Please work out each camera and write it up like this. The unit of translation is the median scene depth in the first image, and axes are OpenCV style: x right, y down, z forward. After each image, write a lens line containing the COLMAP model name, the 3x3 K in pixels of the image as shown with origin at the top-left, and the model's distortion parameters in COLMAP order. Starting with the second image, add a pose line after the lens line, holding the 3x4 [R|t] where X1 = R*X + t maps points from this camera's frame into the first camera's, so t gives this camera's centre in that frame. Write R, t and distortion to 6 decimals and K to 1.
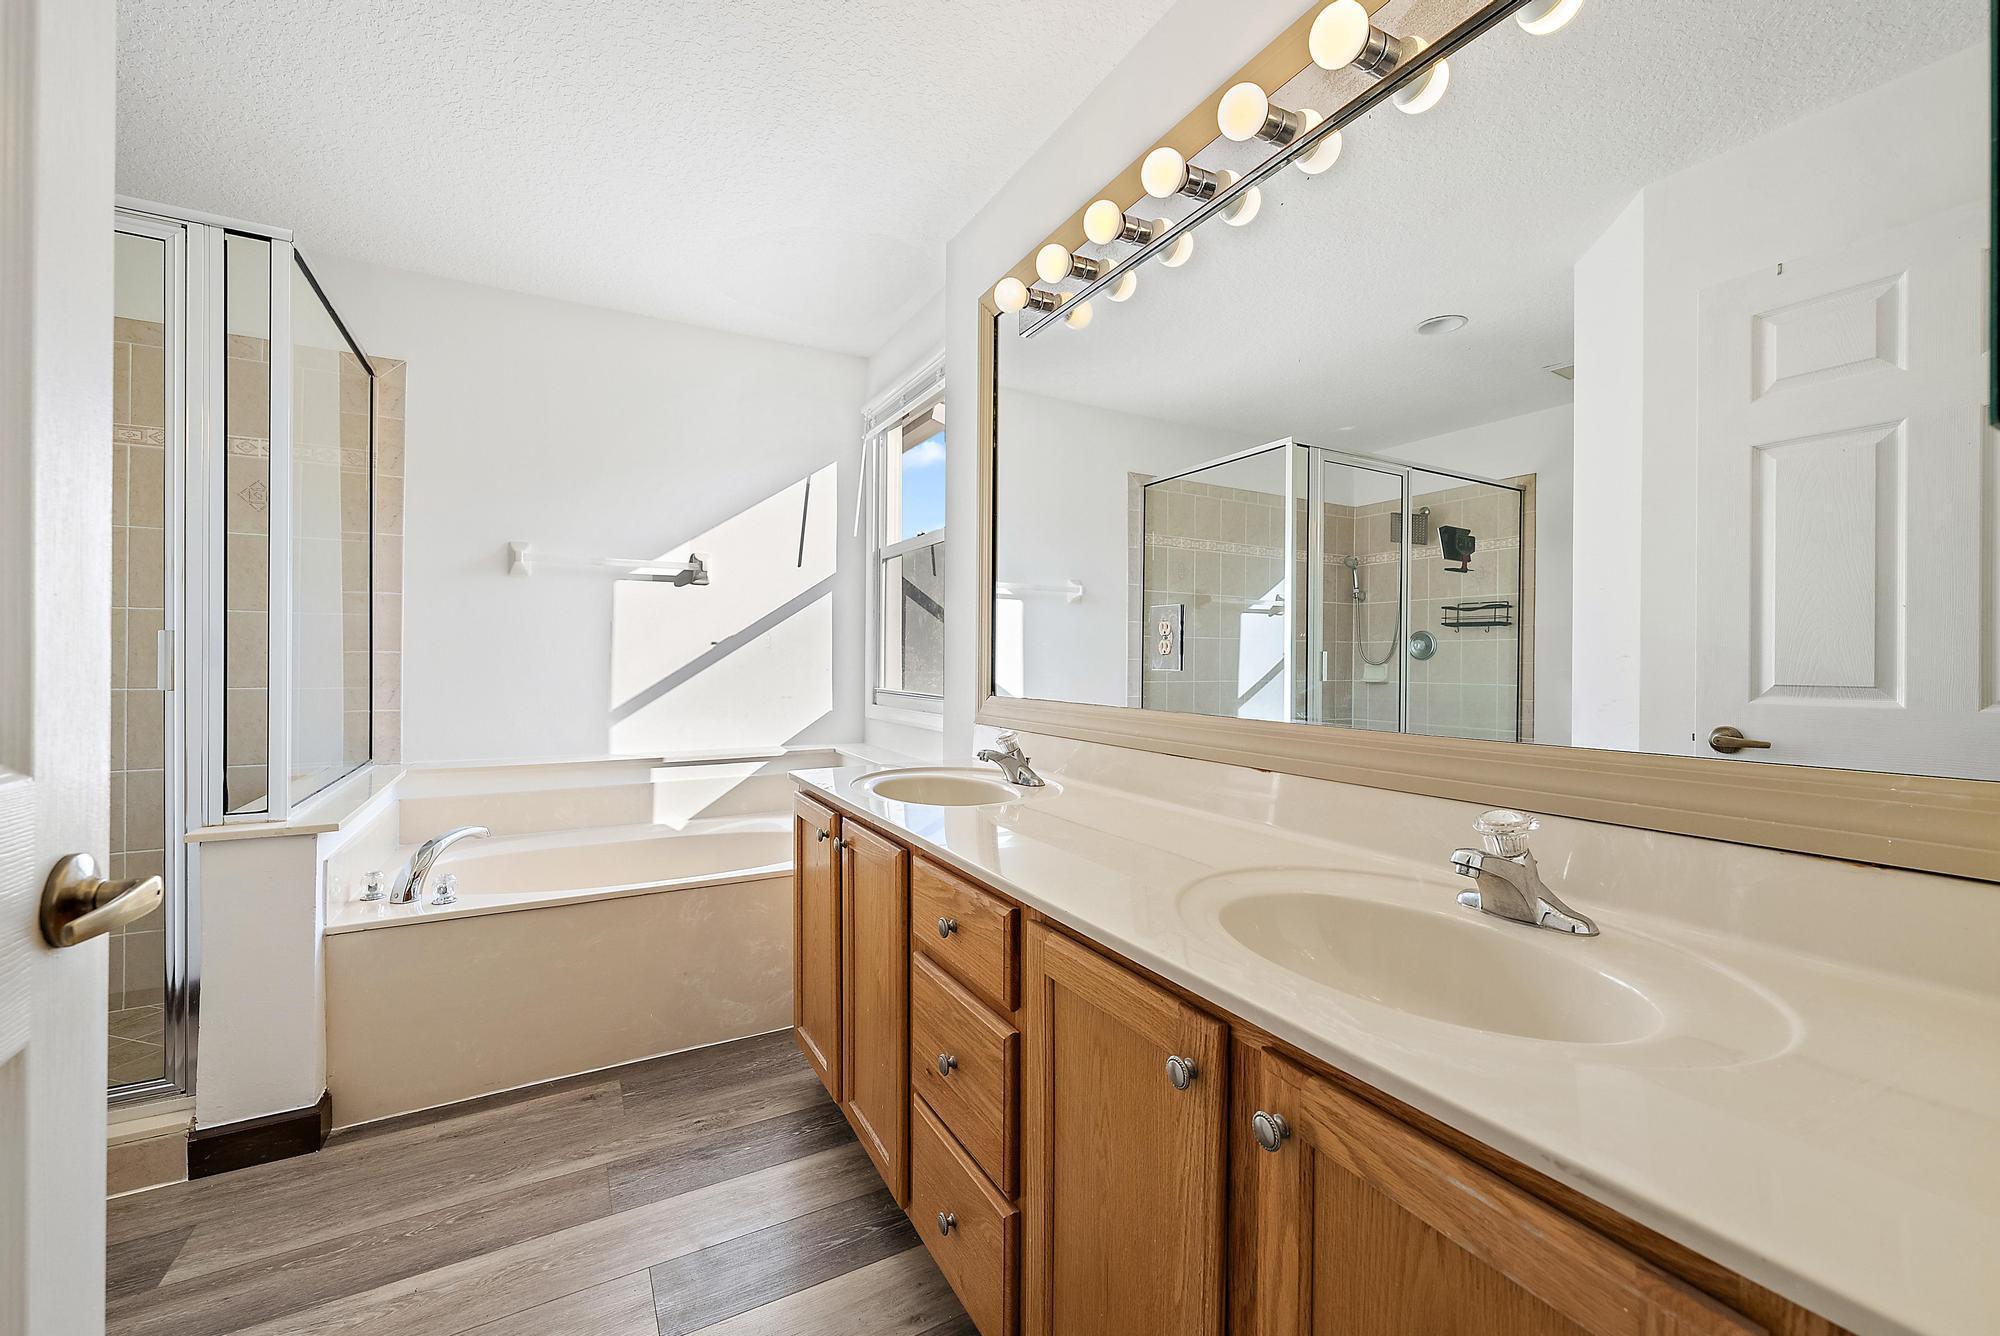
lens RADIAL K [[793.4, 0, 1000.9], [0, 793.4, 657.6], [0, 0, 1]] dist [-0.002506, -0.000117]
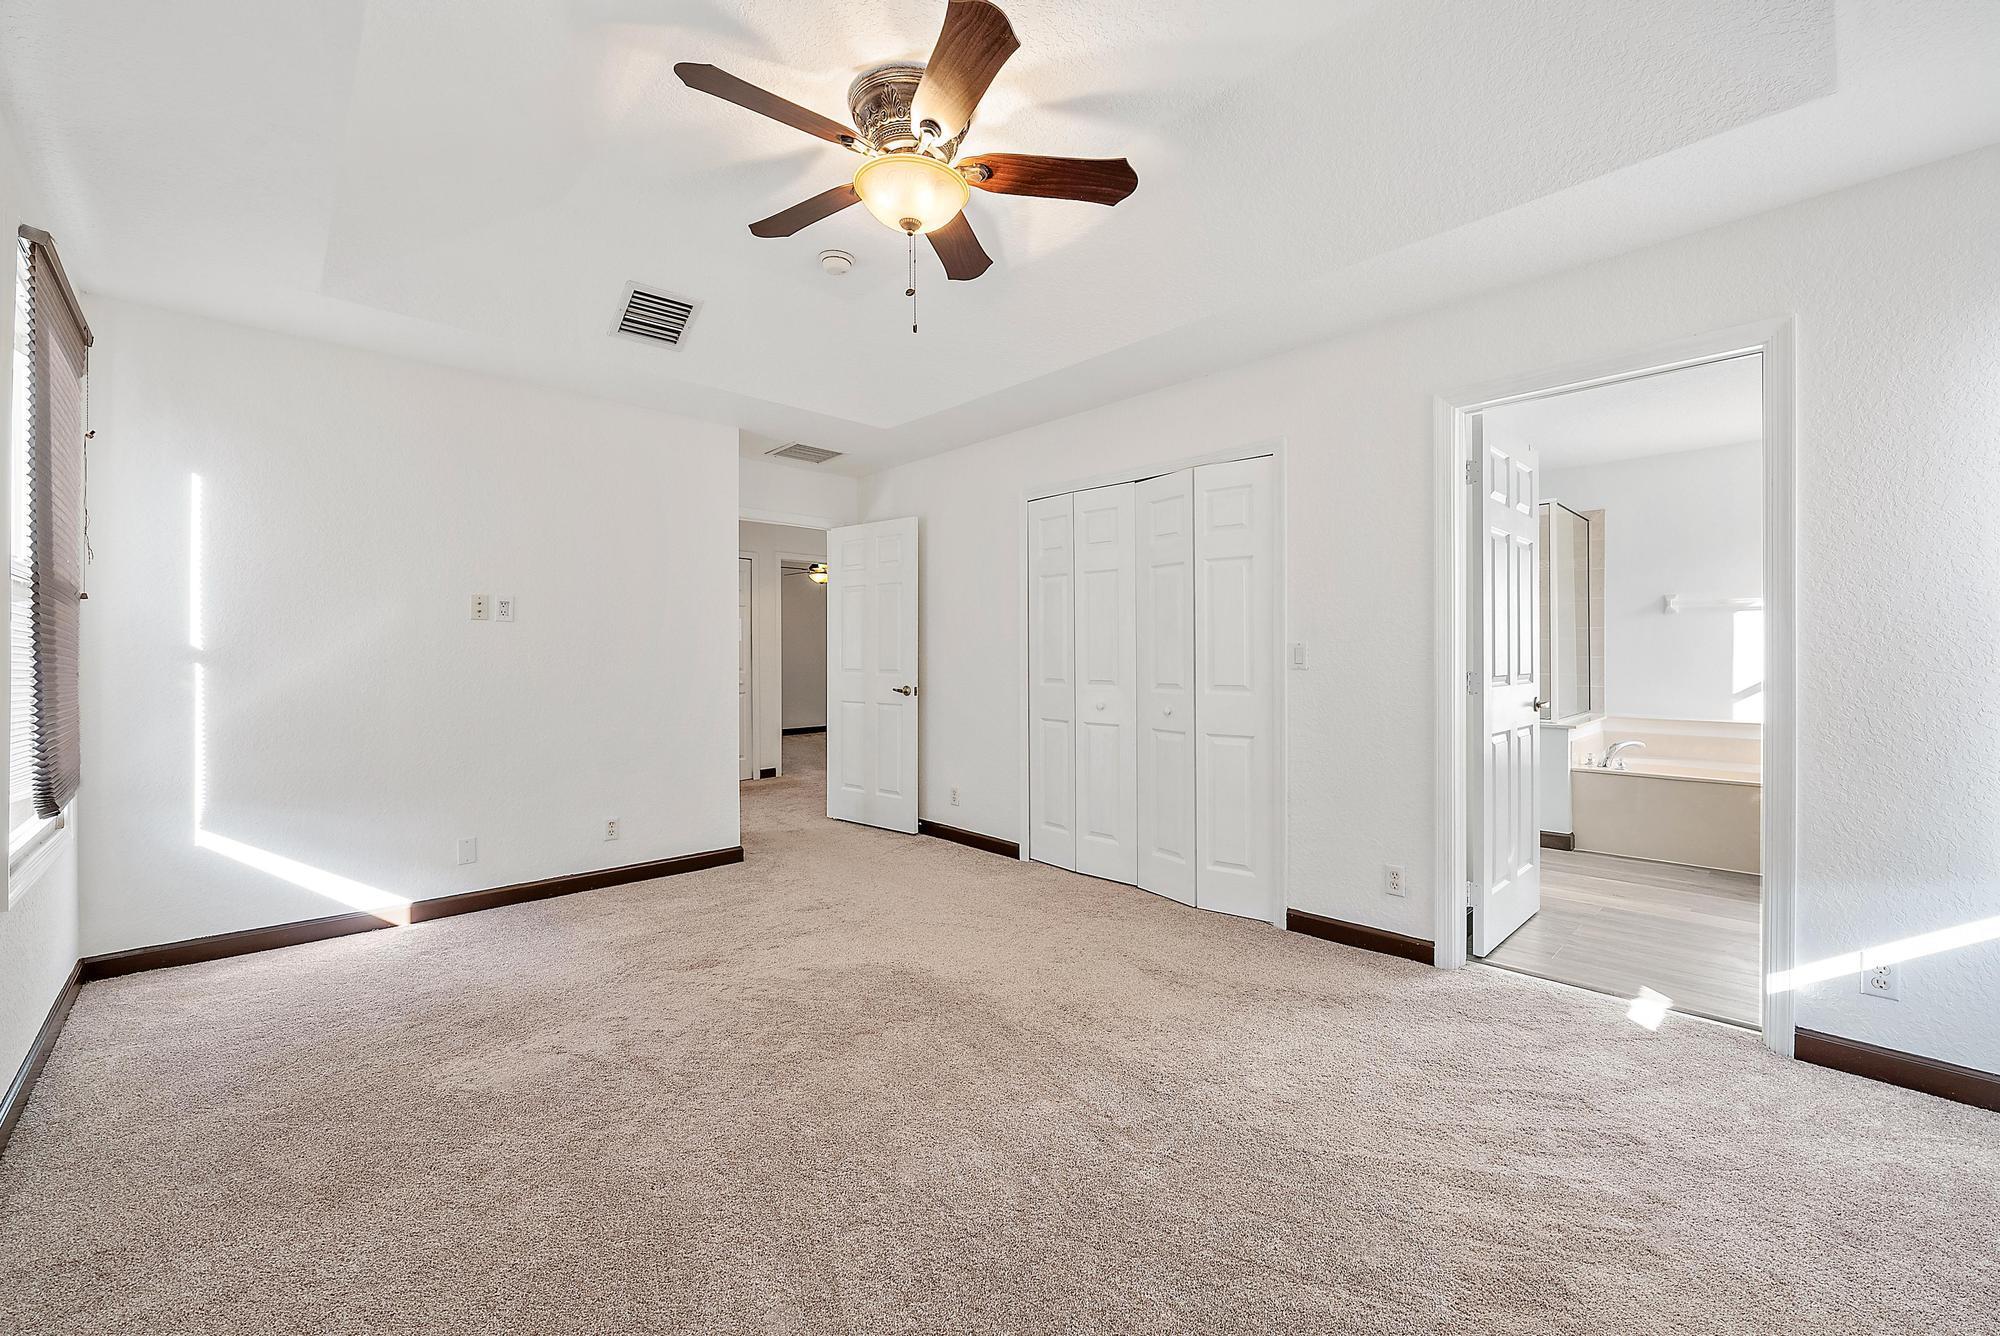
lens RADIAL K [[793.4, 0, 999.7], [0, 793.4, 662.3], [0, 0, 1]] dist [-0.002506, -0.000117]
pose [[0.253212, -0.009699, -0.967362, 0.802801], [0.003727, 0.999952, -0.009050, 0.016786], [0.967404, -0.001314, 0.253236, -0.996248]]
